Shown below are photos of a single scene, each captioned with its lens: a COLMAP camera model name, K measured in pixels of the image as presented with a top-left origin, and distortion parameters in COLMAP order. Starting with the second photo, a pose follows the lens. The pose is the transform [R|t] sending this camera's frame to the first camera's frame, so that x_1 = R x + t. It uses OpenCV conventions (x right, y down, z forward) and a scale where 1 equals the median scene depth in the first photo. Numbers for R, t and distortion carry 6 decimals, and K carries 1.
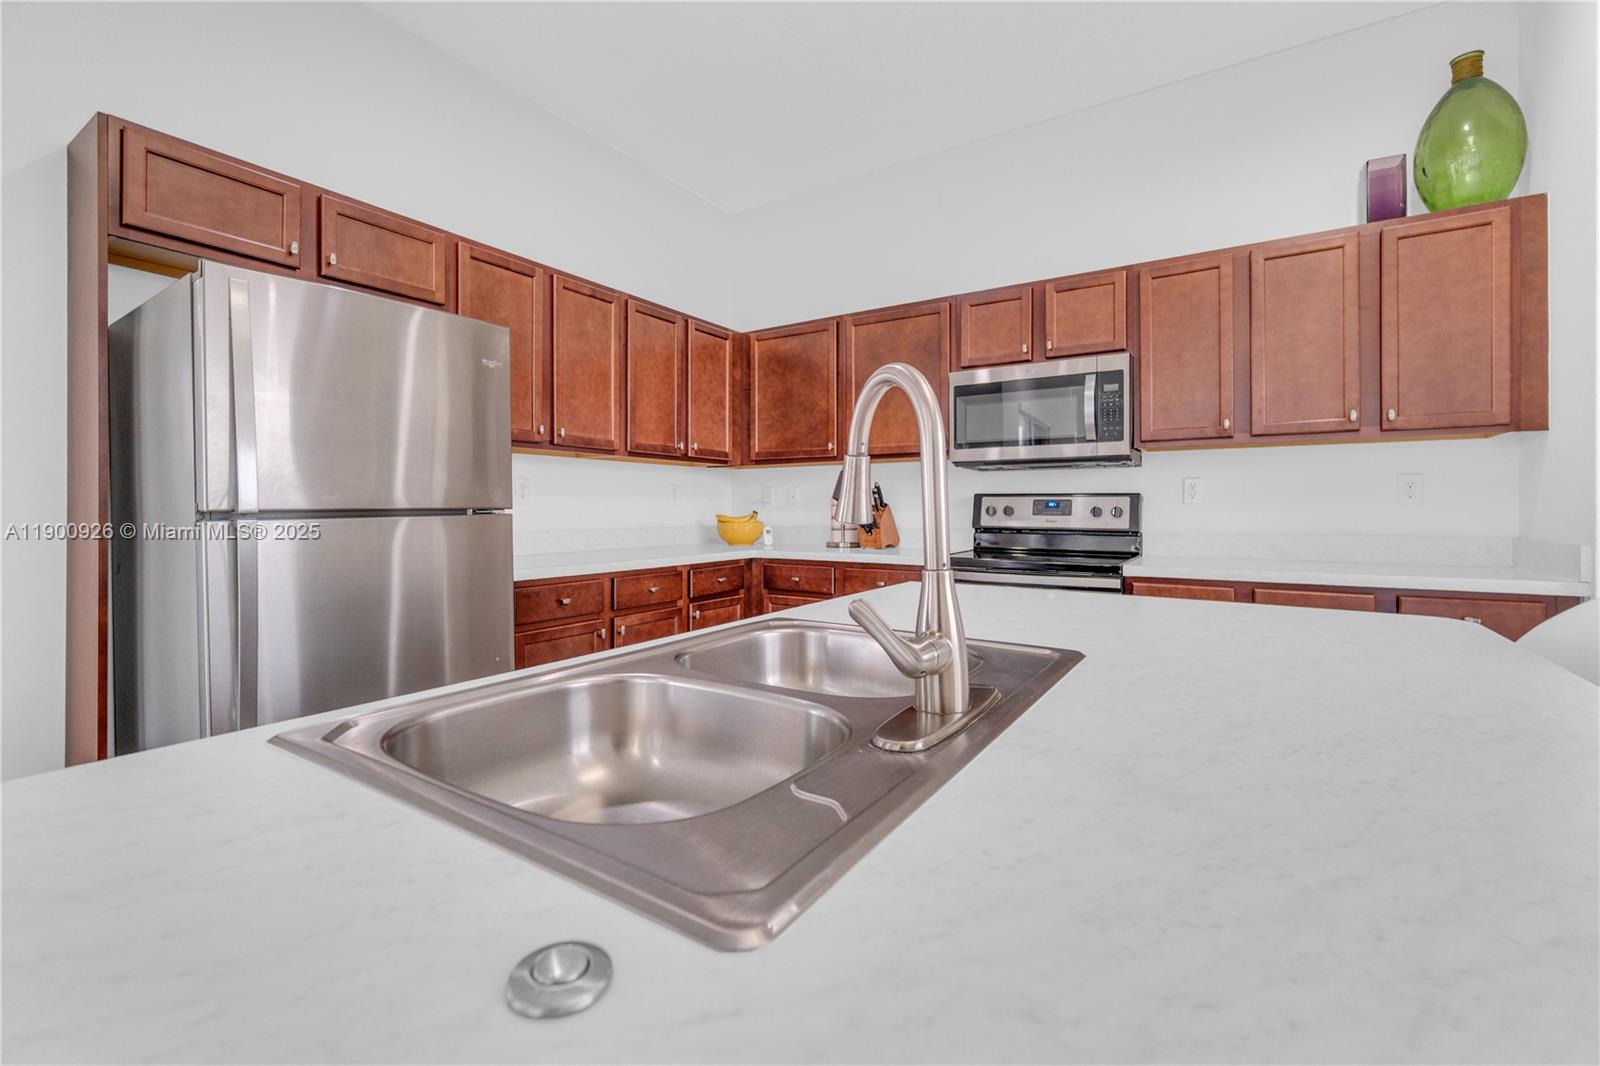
lens RADIAL K [[703.7, 0, 801.8], [0, 703.7, 504.9], [0, 0, 1]] dist [-0.001485, -0.000598]
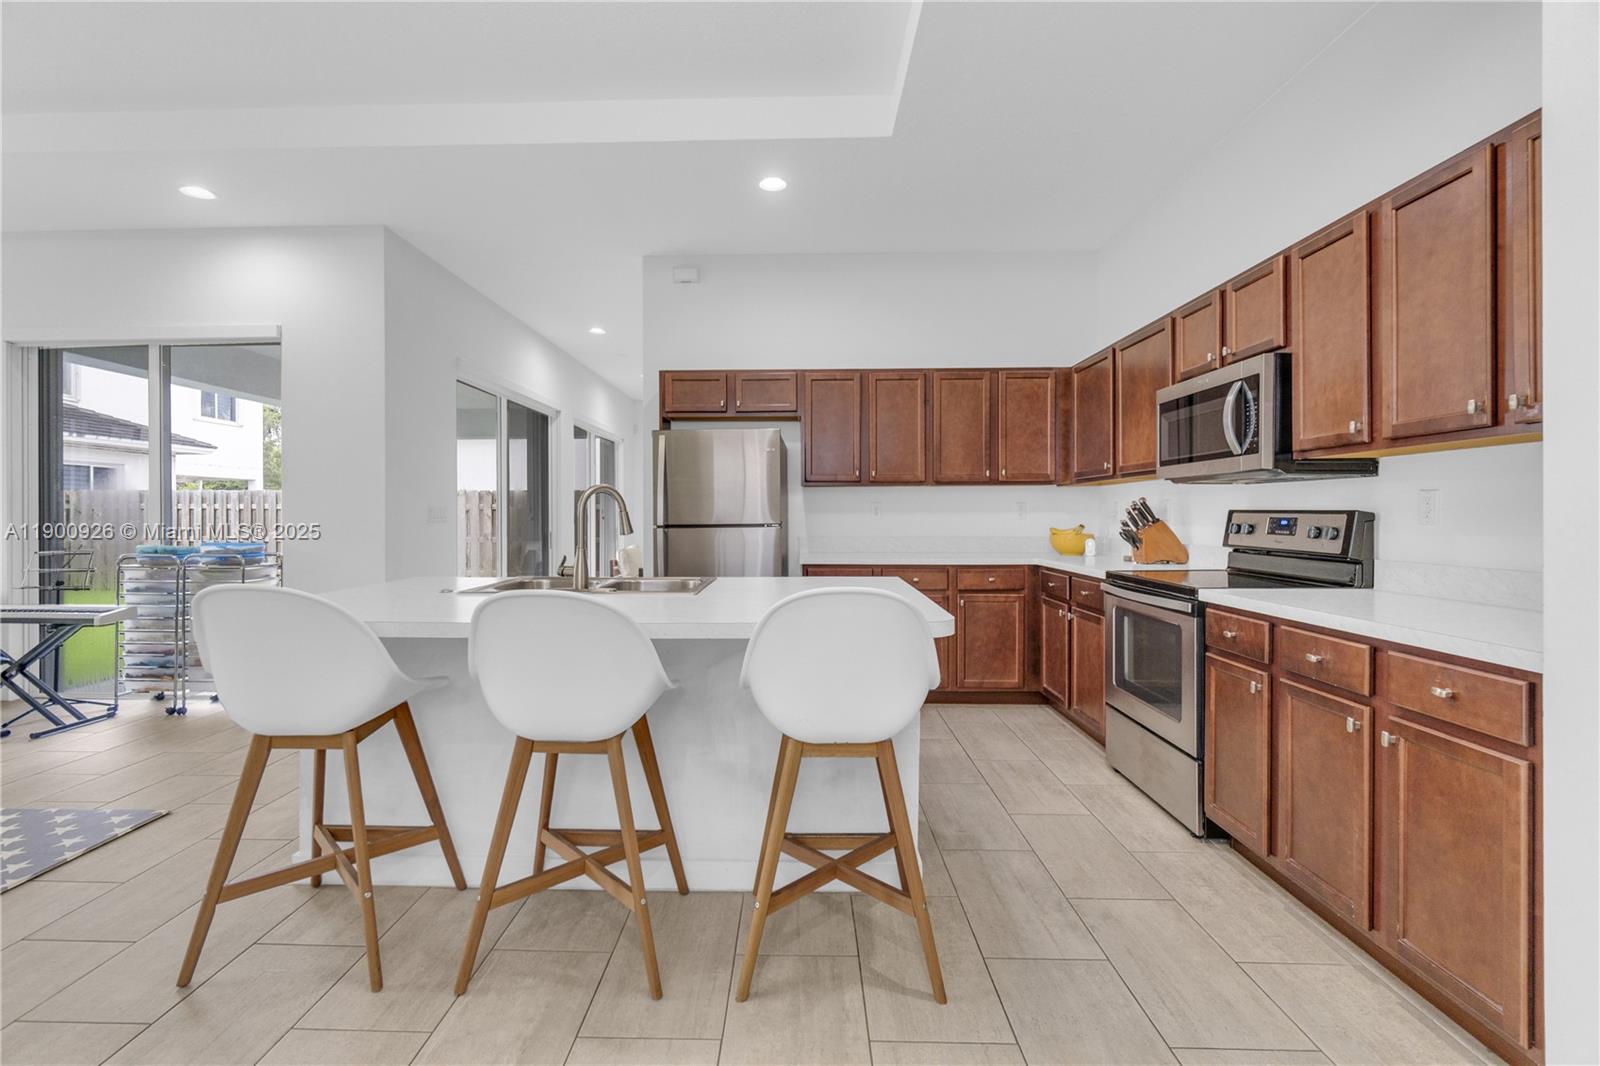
lens RADIAL K [[695.7, 0, 768.7], [0, 695.7, 514.6], [0, 0, 1]] dist [0.000259, -0.000080]
pose [[0.509481, -0.000531, -0.860482, 0.809377], [0.006766, 0.999971, 0.003389, -0.018570], [0.860455, -0.007549, 0.509470, 0.014890]]
